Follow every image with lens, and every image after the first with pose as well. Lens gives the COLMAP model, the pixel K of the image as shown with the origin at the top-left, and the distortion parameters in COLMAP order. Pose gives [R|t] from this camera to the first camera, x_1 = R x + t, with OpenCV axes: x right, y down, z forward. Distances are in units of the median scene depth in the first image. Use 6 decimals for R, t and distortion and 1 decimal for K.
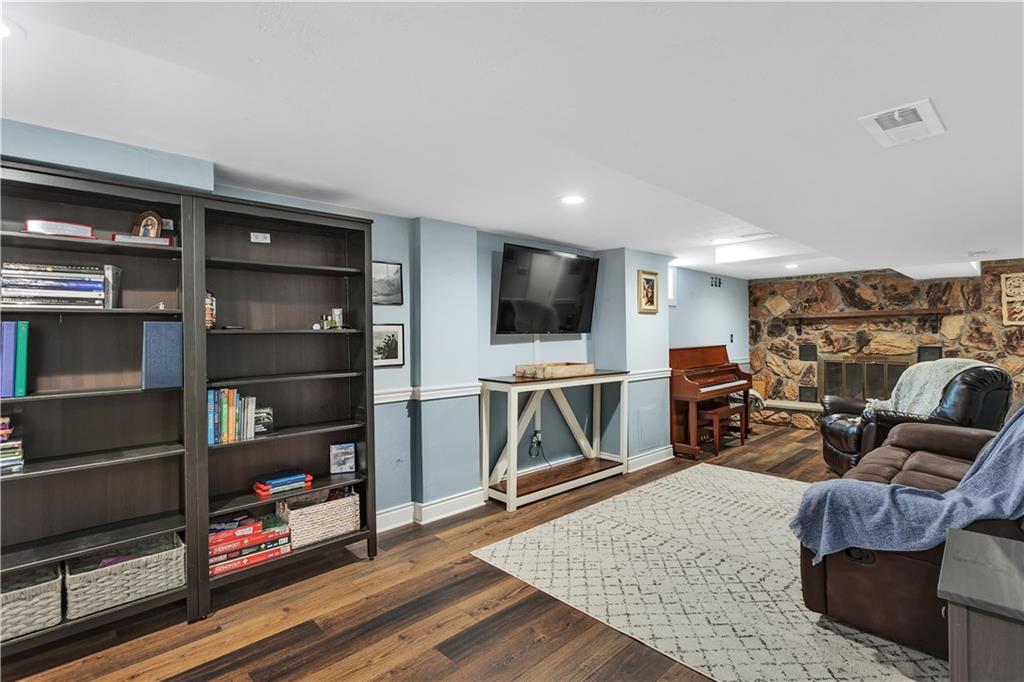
lens RADIAL K [[490.9, 0, 509.4], [0, 490.9, 333.4], [0, 0, 1]] dist [0.000325, 0.002035]
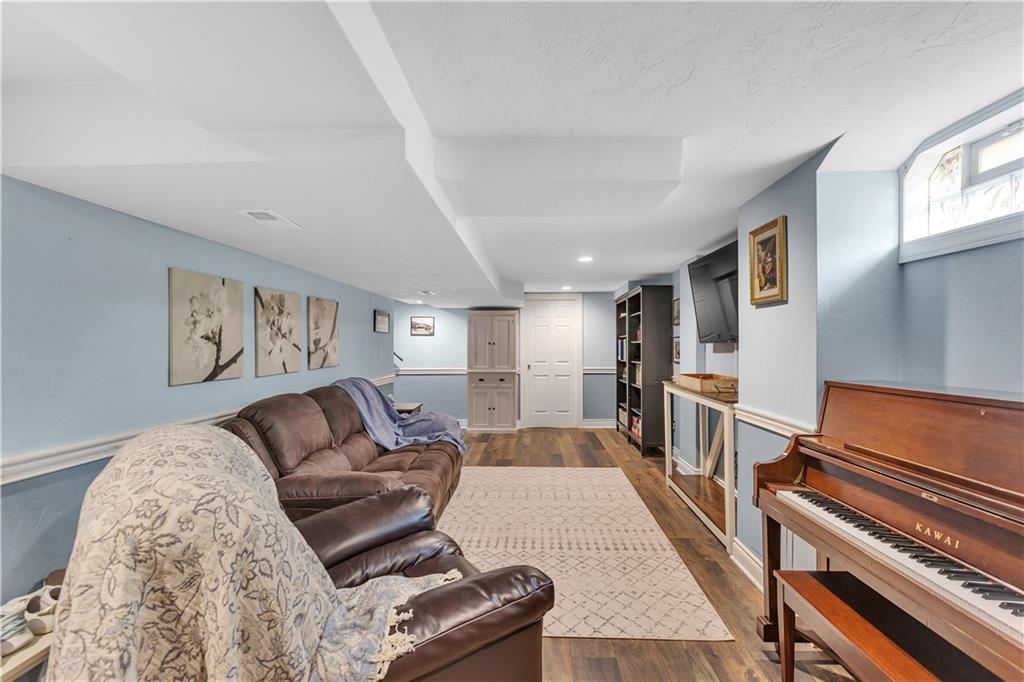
lens RADIAL K [[490.9, 0, 517.3], [0, 490.9, 341.7], [0, 0, 1]] dist [0.000325, 0.002035]
pose [[-0.715259, 0.005460, -0.698838, 0.928566], [0.010610, 0.999939, -0.003047, -0.002905], [0.698779, -0.009594, -0.715274, 1.314113]]
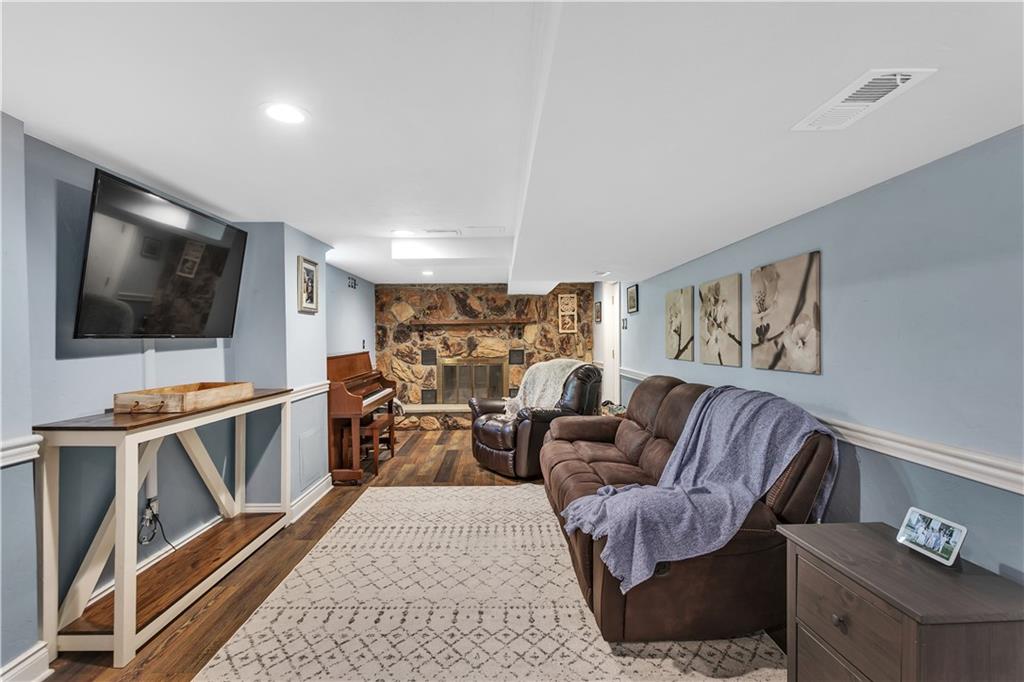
lens RADIAL K [[490.9, 0, 508.3], [0, 490.9, 345.2], [0, 0, 1]] dist [0.000325, 0.002035]
pose [[0.679066, -0.008562, 0.734027, -0.084891], [0.000771, 0.999940, 0.010950, 0.002510], [-0.734076, -0.006870, 0.679032, 0.256298]]
